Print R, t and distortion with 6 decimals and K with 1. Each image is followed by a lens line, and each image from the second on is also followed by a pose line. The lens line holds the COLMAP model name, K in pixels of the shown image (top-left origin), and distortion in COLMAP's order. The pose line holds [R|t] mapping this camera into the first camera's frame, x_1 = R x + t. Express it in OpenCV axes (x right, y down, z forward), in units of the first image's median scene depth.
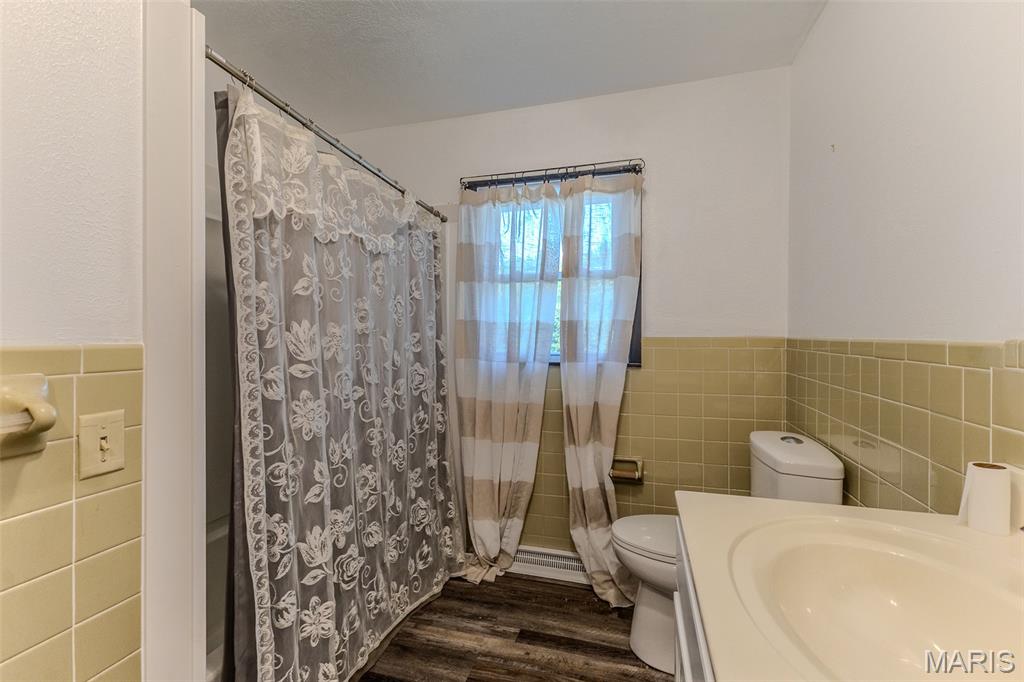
lens RADIAL K [[440.2, 0, 510.2], [0, 440.2, 337.5], [0, 0, 1]] dist [0.013246, -0.001473]
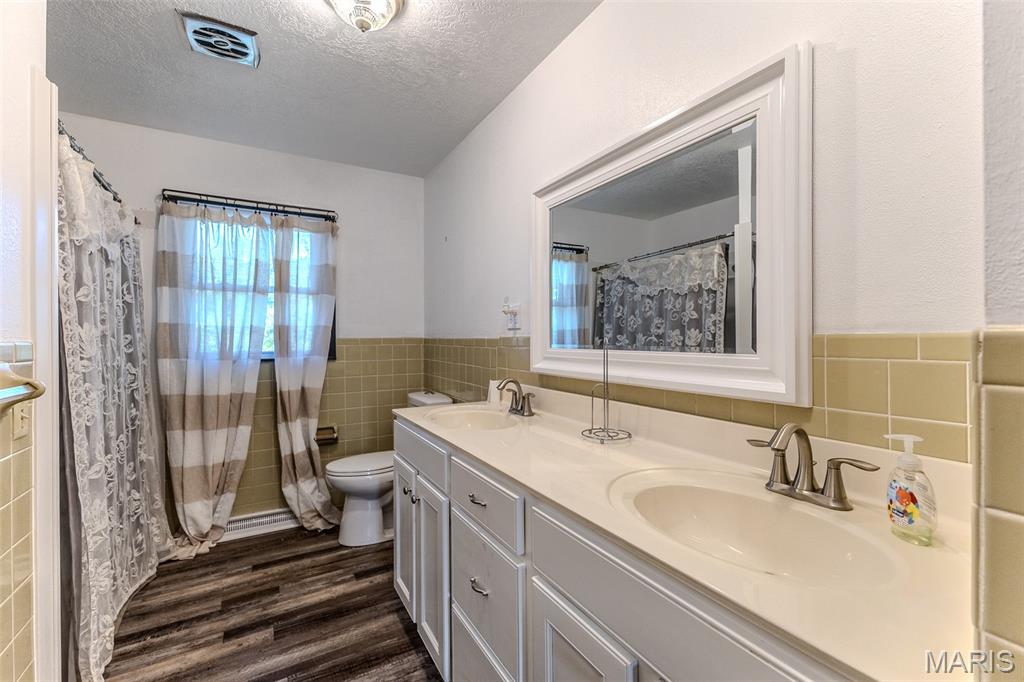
lens RADIAL K [[440.2, 0, 514.2], [0, 440.2, 338.1], [0, 0, 1]] dist [0.013246, -0.001473]
pose [[0.695147, -0.003943, 0.718857, -0.322100], [0.008786, 0.999957, -0.003011, 0.008941], [-0.718814, 0.008409, 0.695152, -0.387549]]
